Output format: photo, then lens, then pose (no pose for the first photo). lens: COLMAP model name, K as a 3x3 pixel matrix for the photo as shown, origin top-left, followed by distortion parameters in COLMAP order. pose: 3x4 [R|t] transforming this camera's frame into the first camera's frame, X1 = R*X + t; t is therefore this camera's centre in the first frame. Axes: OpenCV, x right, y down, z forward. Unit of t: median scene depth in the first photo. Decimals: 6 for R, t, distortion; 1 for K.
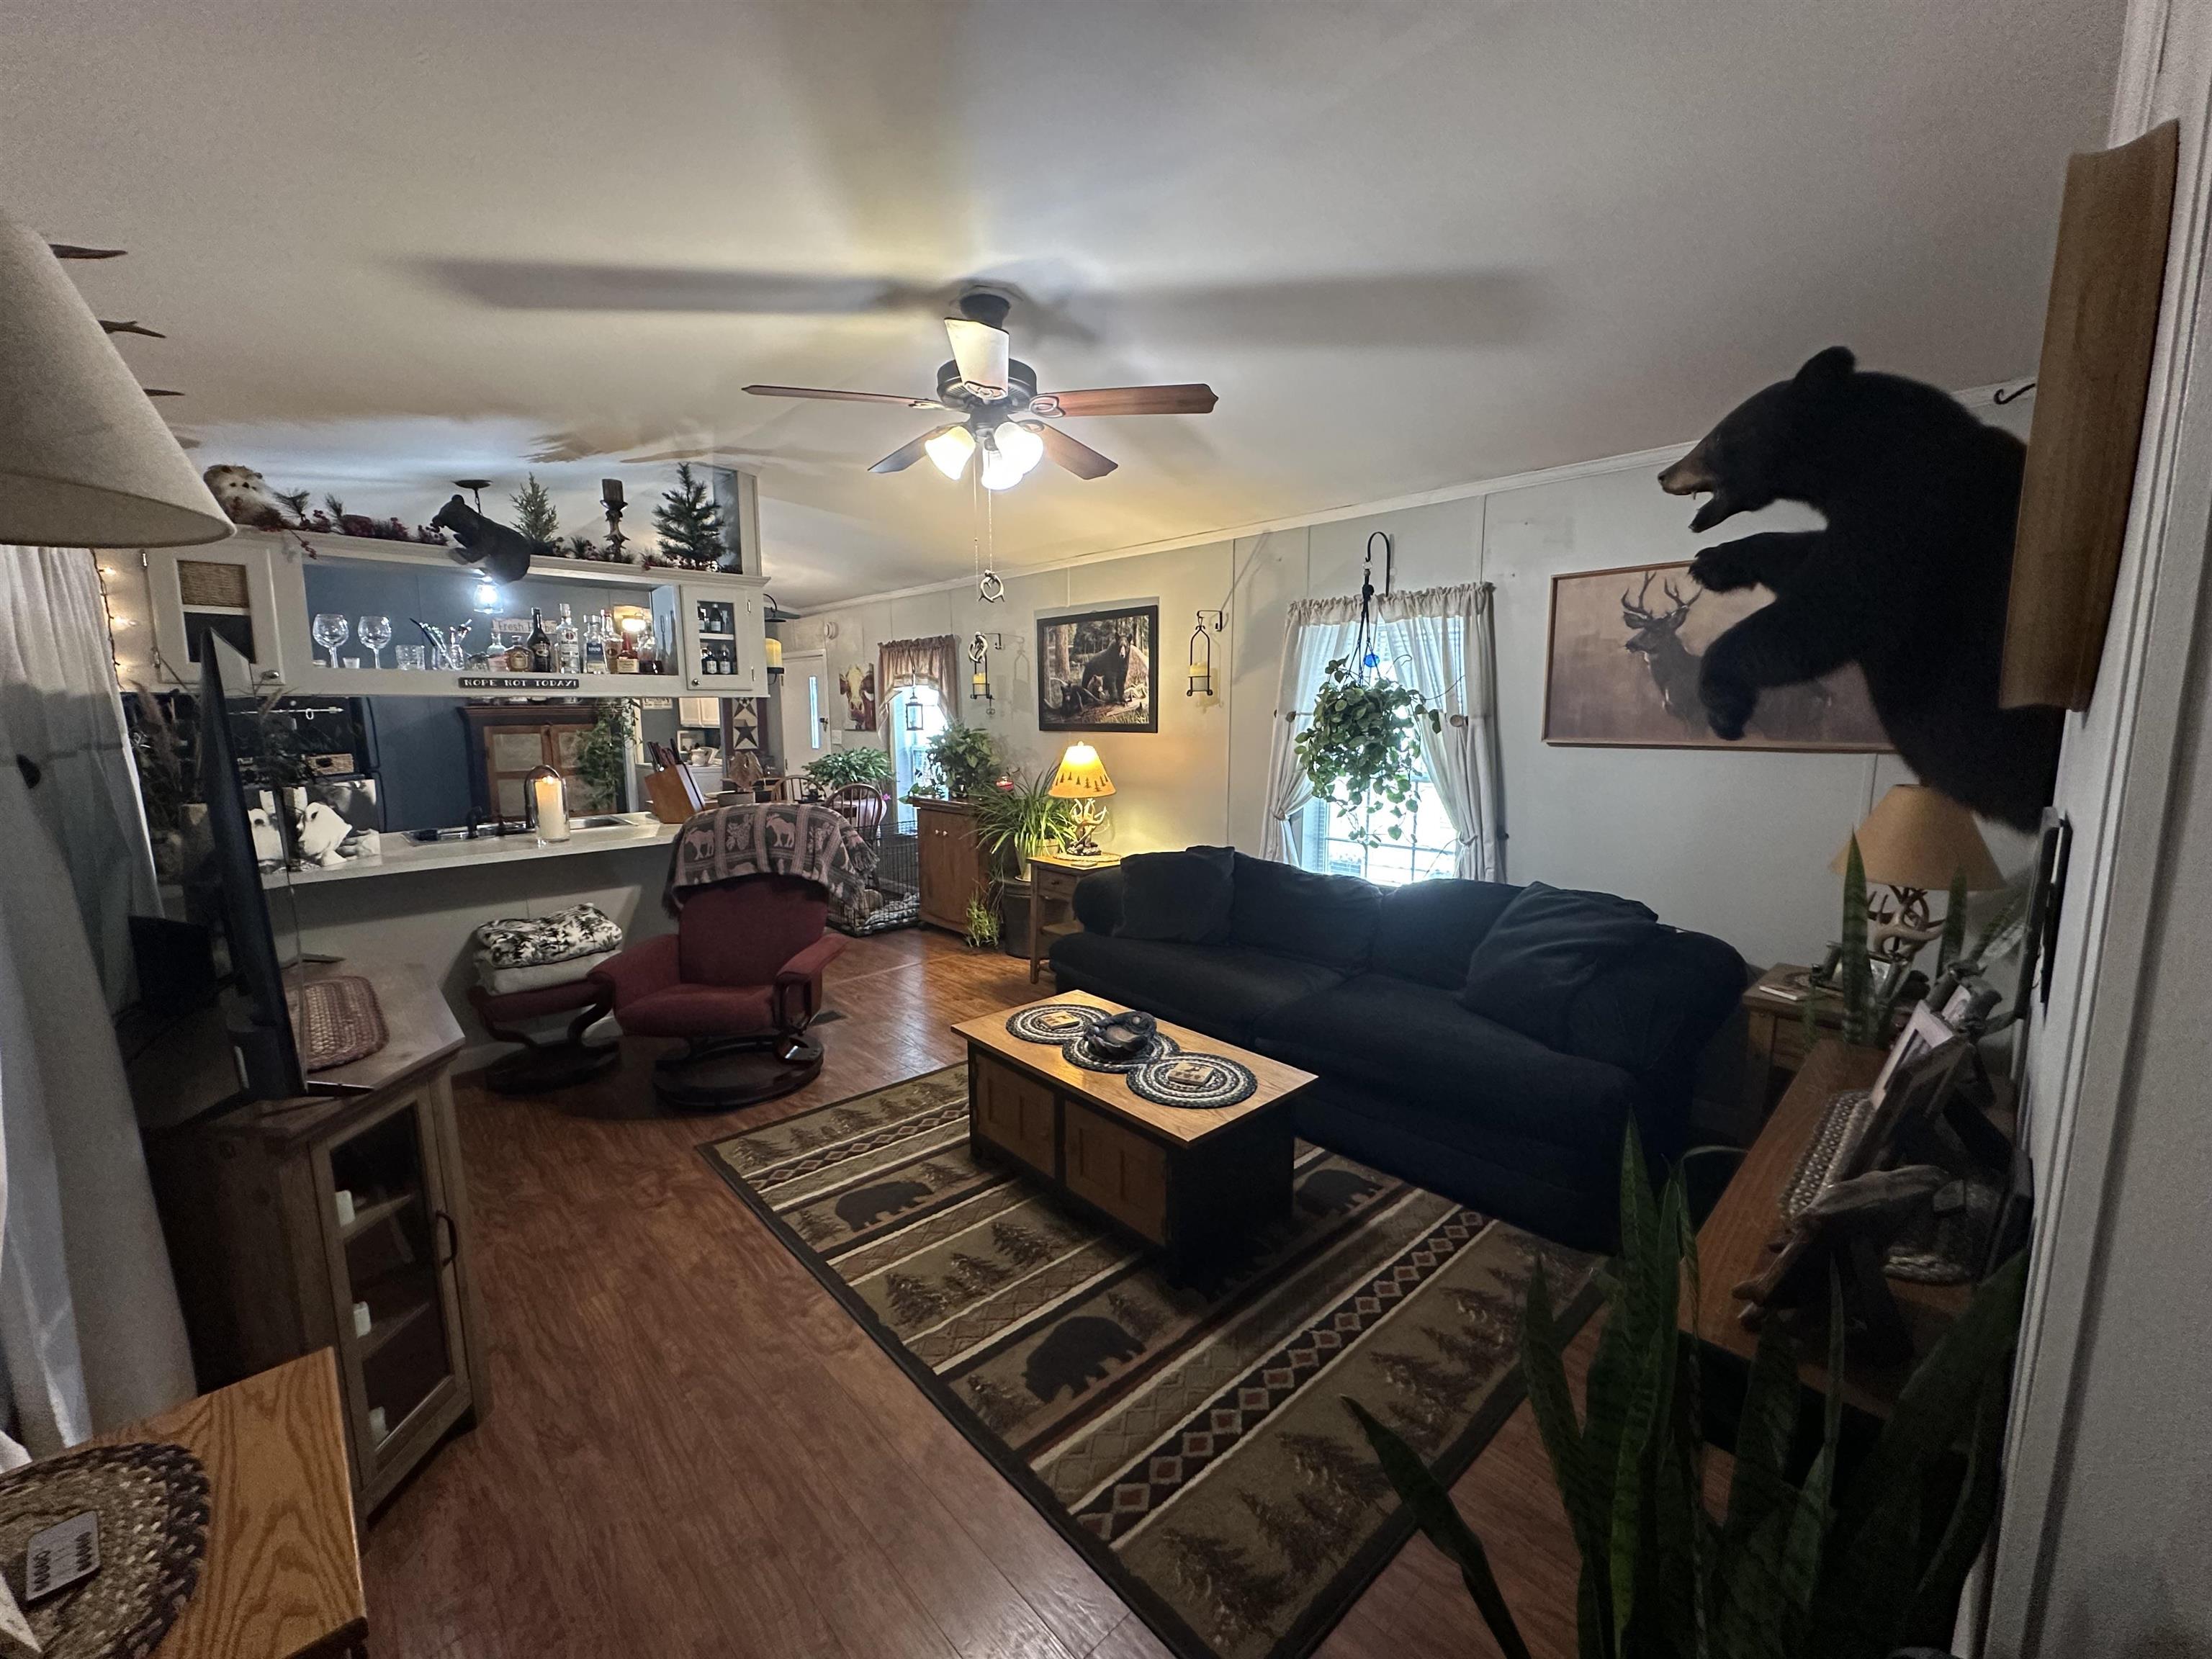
lens RADIAL K [[886.2, 0, 1106.0], [0, 886.2, 829.5], [0, 0, 1]] dist [-0.001646, 0.000052]
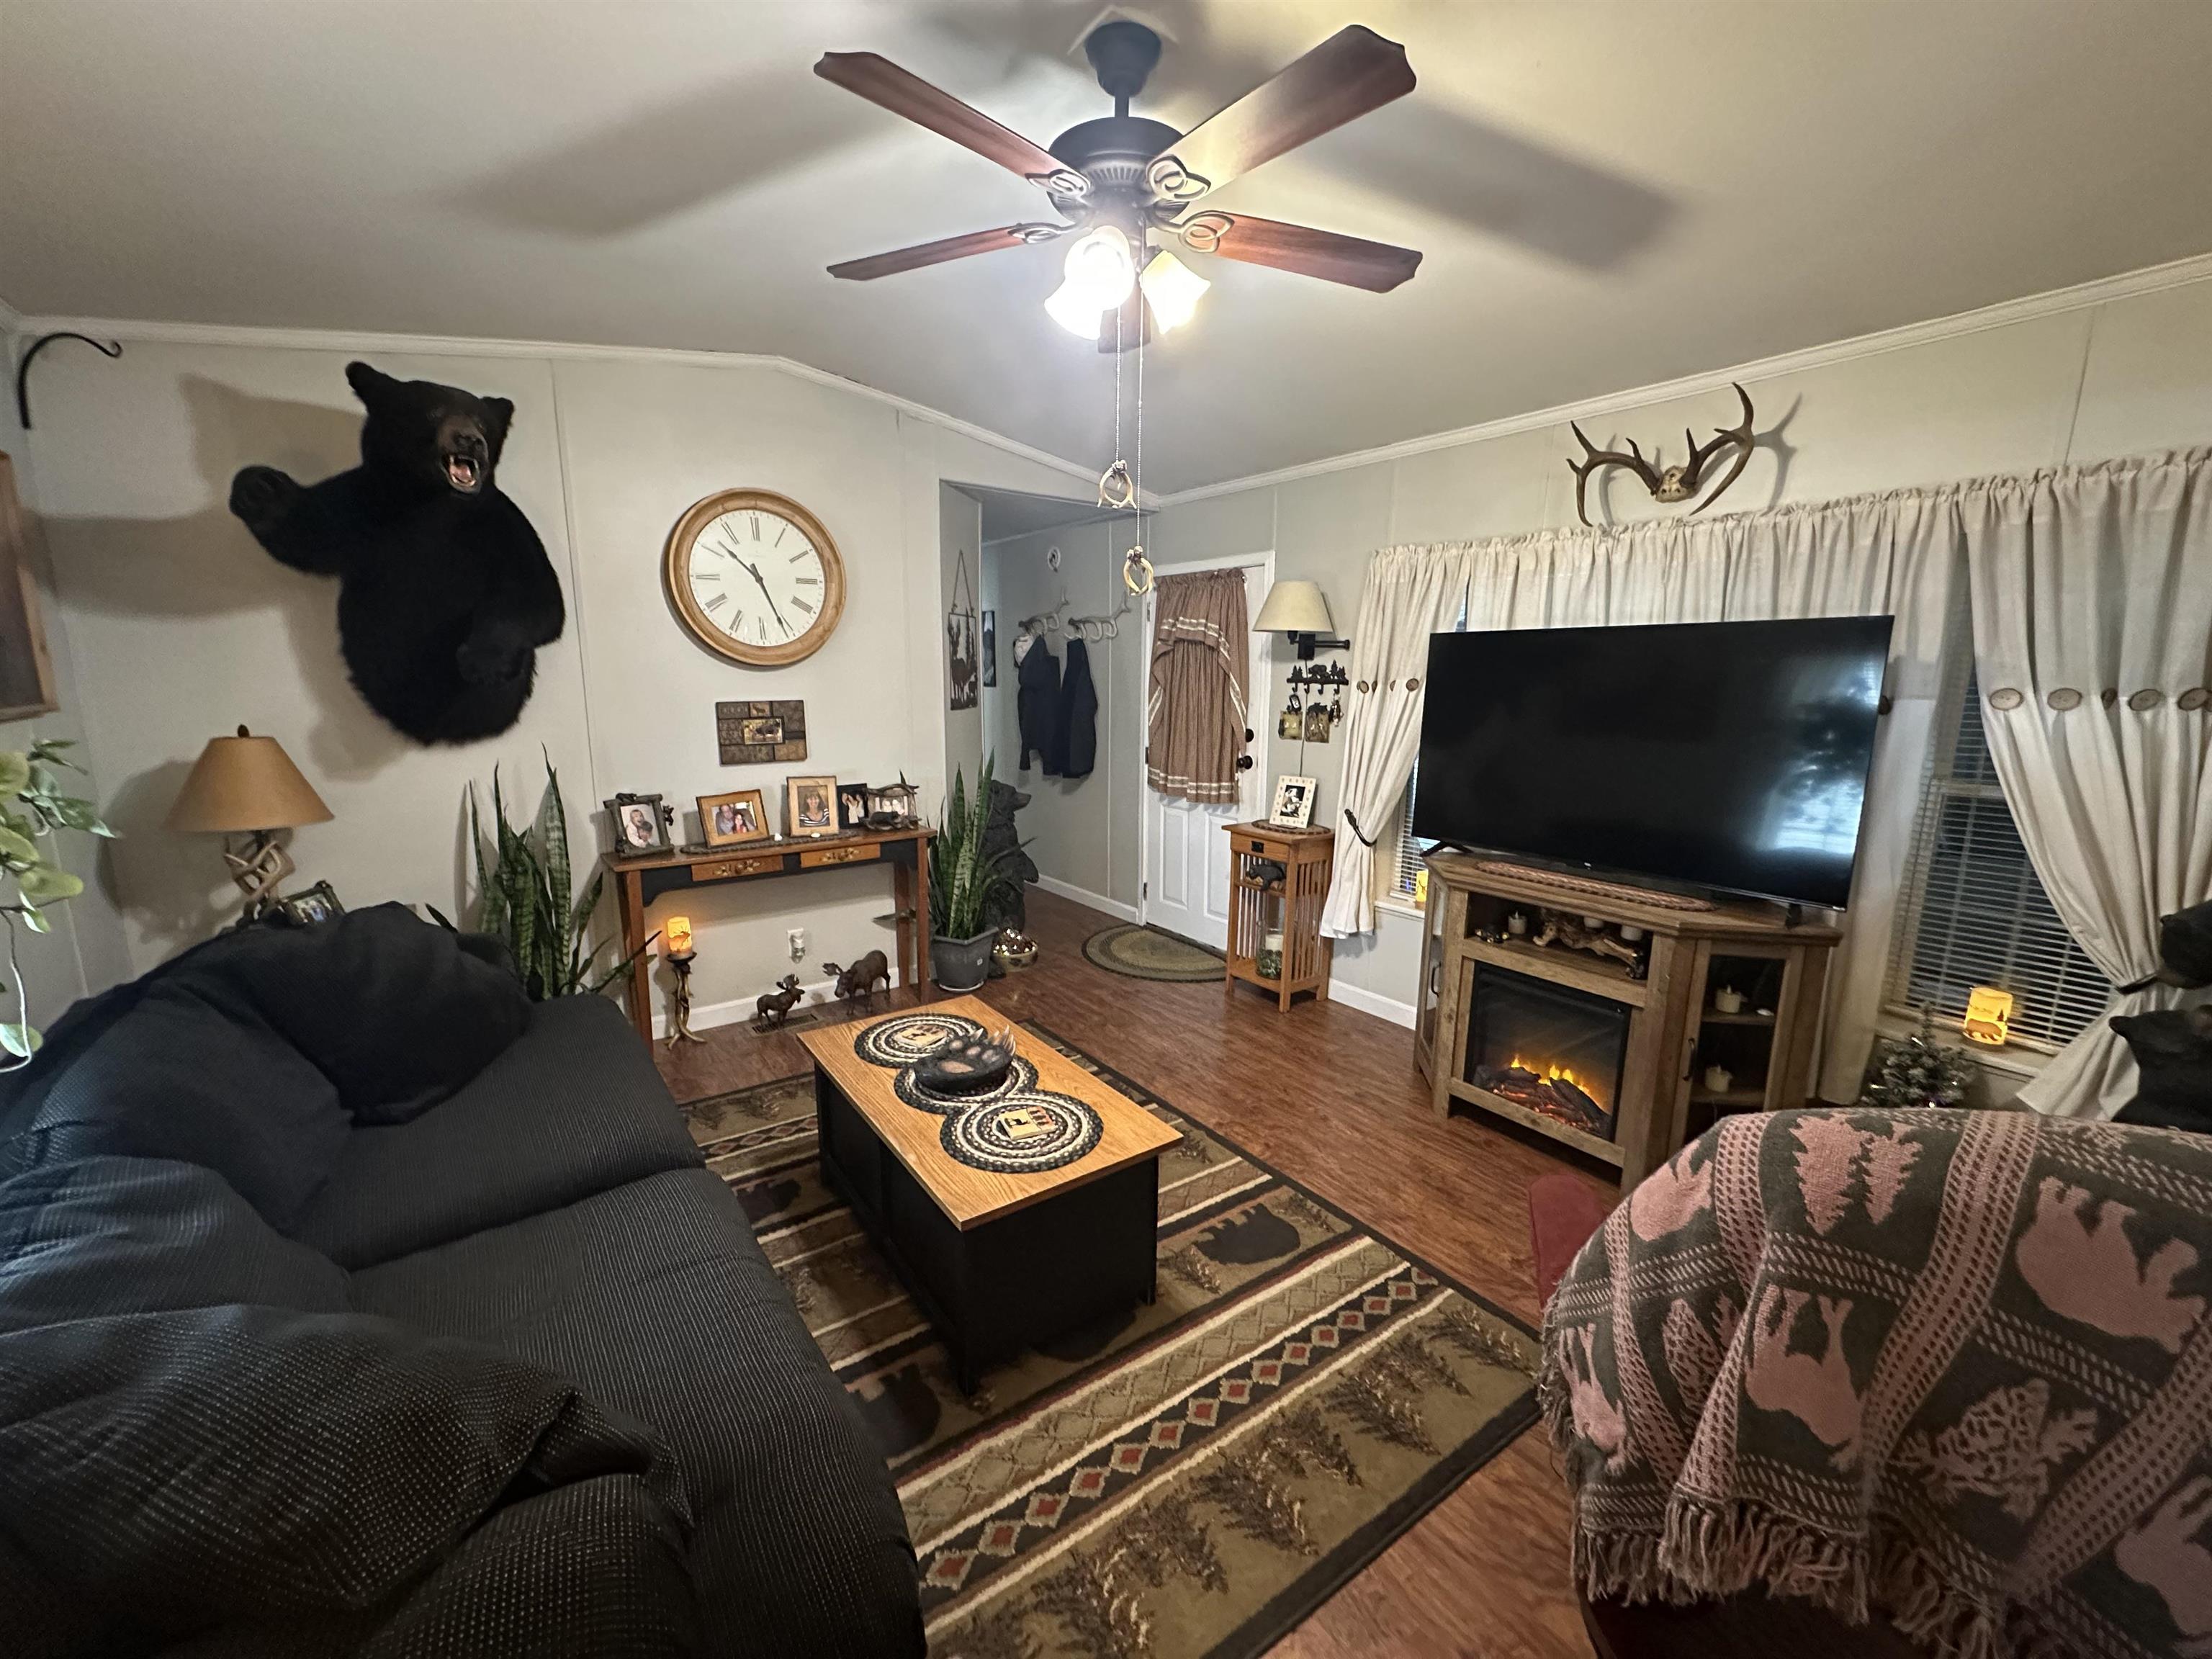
lens RADIAL K [[886.2, 0, 1106.0], [0, 886.2, 829.5], [0, 0, 1]] dist [-0.001646, 0.000052]
pose [[-0.992005, -0.013919, 0.125429, -0.215084], [0.027170, 0.947035, 0.319979, -0.236653], [-0.123239, 0.320828, -0.939085, 1.683945]]
